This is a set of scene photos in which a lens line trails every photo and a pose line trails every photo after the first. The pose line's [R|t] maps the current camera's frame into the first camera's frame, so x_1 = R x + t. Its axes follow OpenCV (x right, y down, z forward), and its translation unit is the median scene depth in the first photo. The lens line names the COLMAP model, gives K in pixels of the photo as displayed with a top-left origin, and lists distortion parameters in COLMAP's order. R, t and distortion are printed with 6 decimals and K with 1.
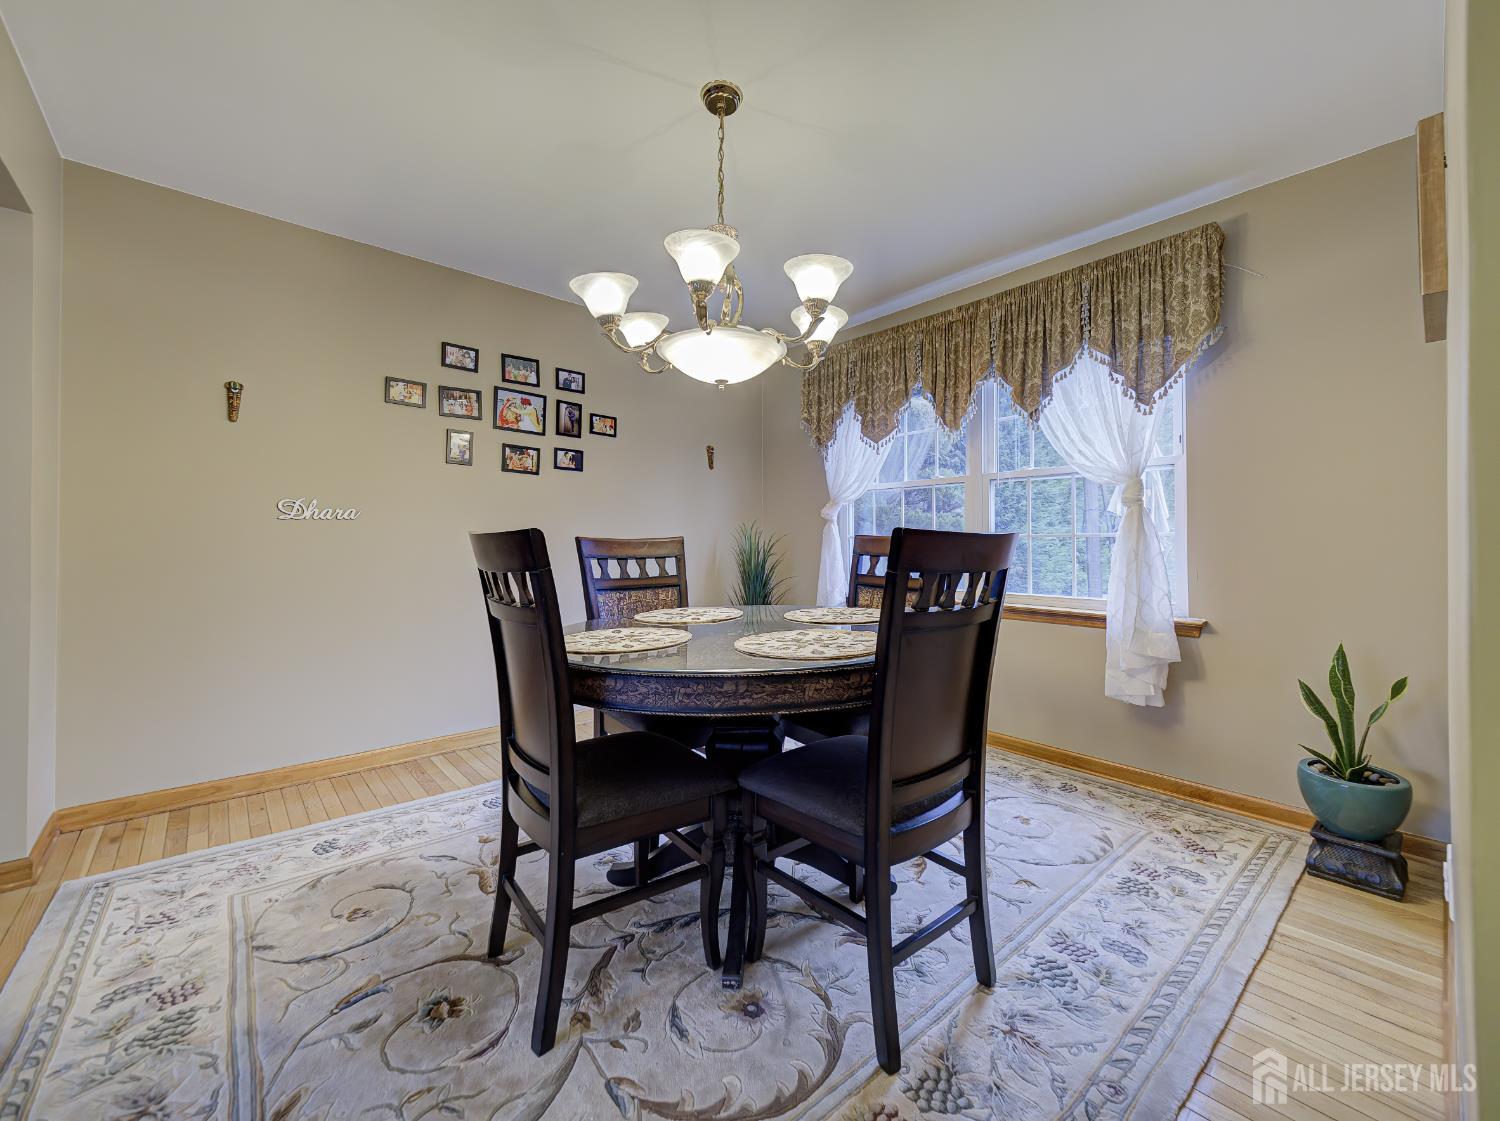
lens RADIAL K [[602.2, 0, 747.8], [0, 602.2, 547.0], [0, 0, 1]] dist [0.000543, 0.000064]
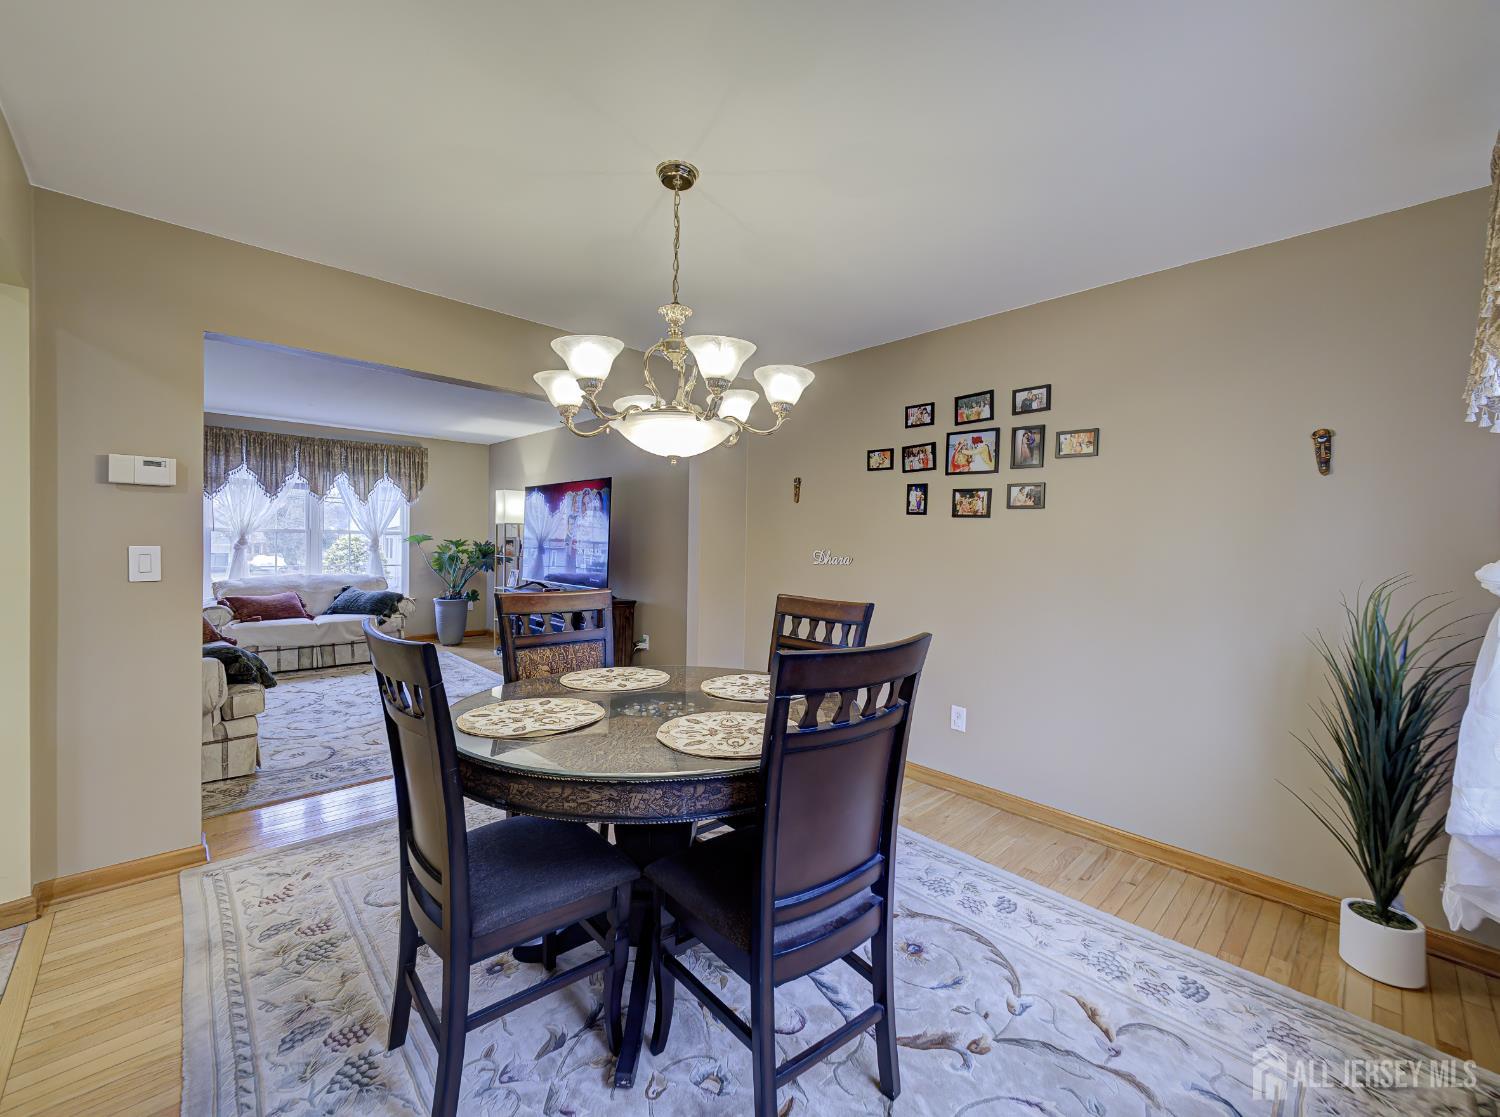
lens RADIAL K [[613.9, 0, 741.3], [0, 613.9, 556.9], [0, 0, 1]] dist [0.040058, -0.000163]
pose [[0.040020, 0.021734, -0.998962, 0.583449], [-0.020031, 0.999580, 0.020945, -0.075121], [0.998998, 0.019172, 0.040439, 0.610457]]
